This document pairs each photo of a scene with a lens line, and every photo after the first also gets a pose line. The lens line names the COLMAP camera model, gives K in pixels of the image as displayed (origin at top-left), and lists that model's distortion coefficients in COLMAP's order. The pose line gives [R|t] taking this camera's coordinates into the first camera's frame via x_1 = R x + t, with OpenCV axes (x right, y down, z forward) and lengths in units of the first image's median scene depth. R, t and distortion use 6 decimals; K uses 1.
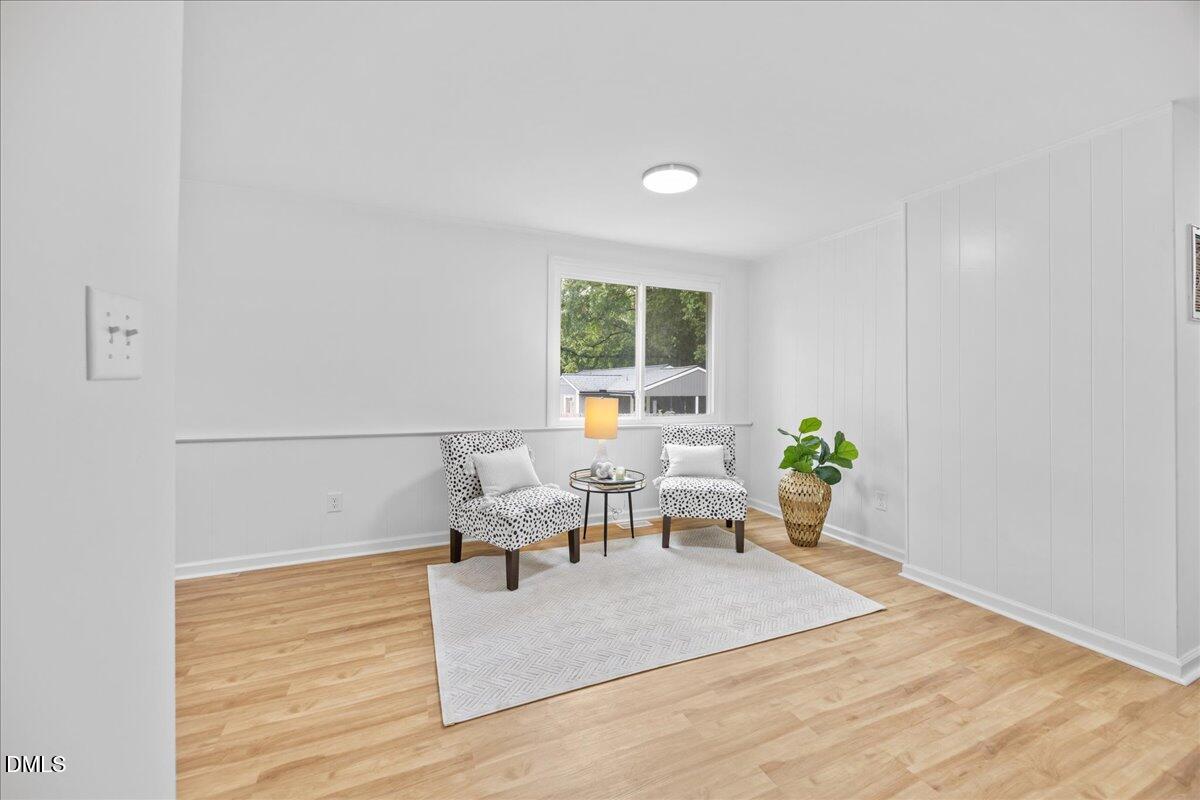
lens RADIAL K [[477.2, 0, 624.1], [0, 477.2, 376.4], [0, 0, 1]] dist [0.001941, 0.000188]
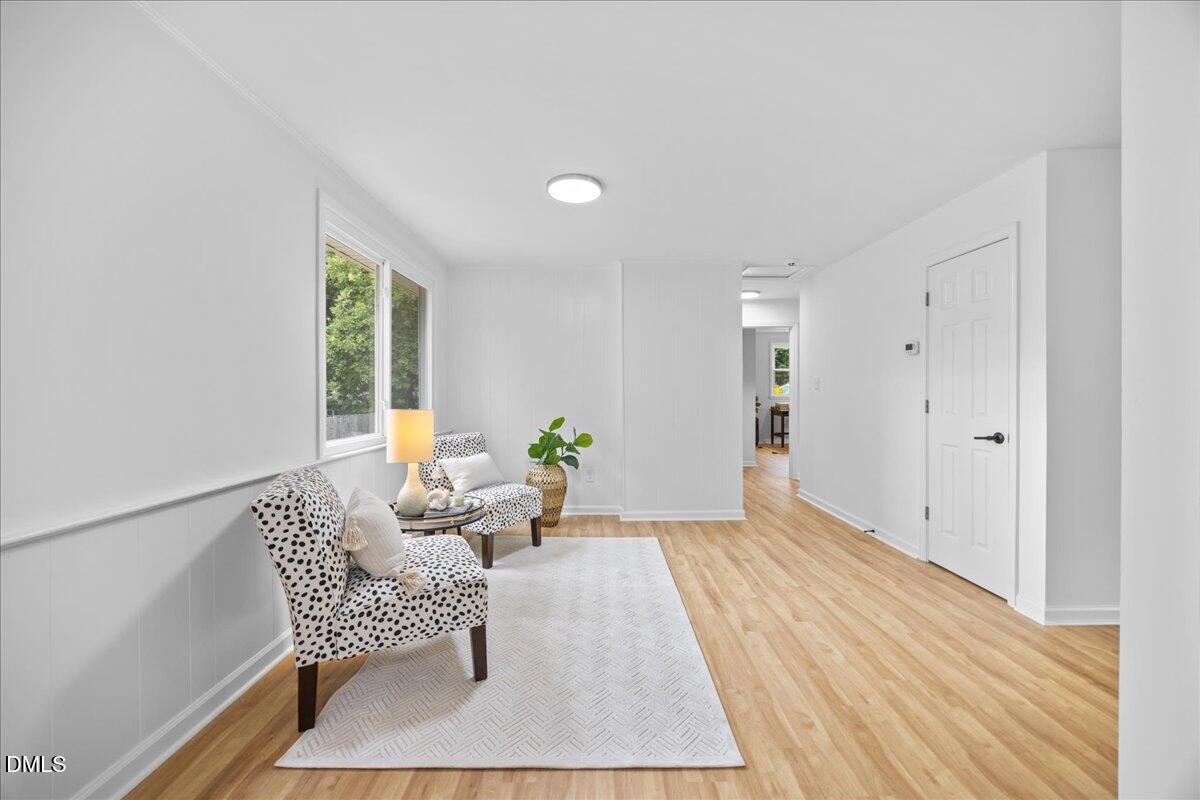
lens RADIAL K [[457.9, 0, 603.6], [0, 457.9, 397.9], [0, 0, 1]] dist [-0.003162, -0.000089]
pose [[0.385513, -0.019927, 0.922487, -0.790650], [-0.002726, 0.999738, 0.022735, 0.014295], [-0.922699, -0.011279, 0.385357, 0.580320]]
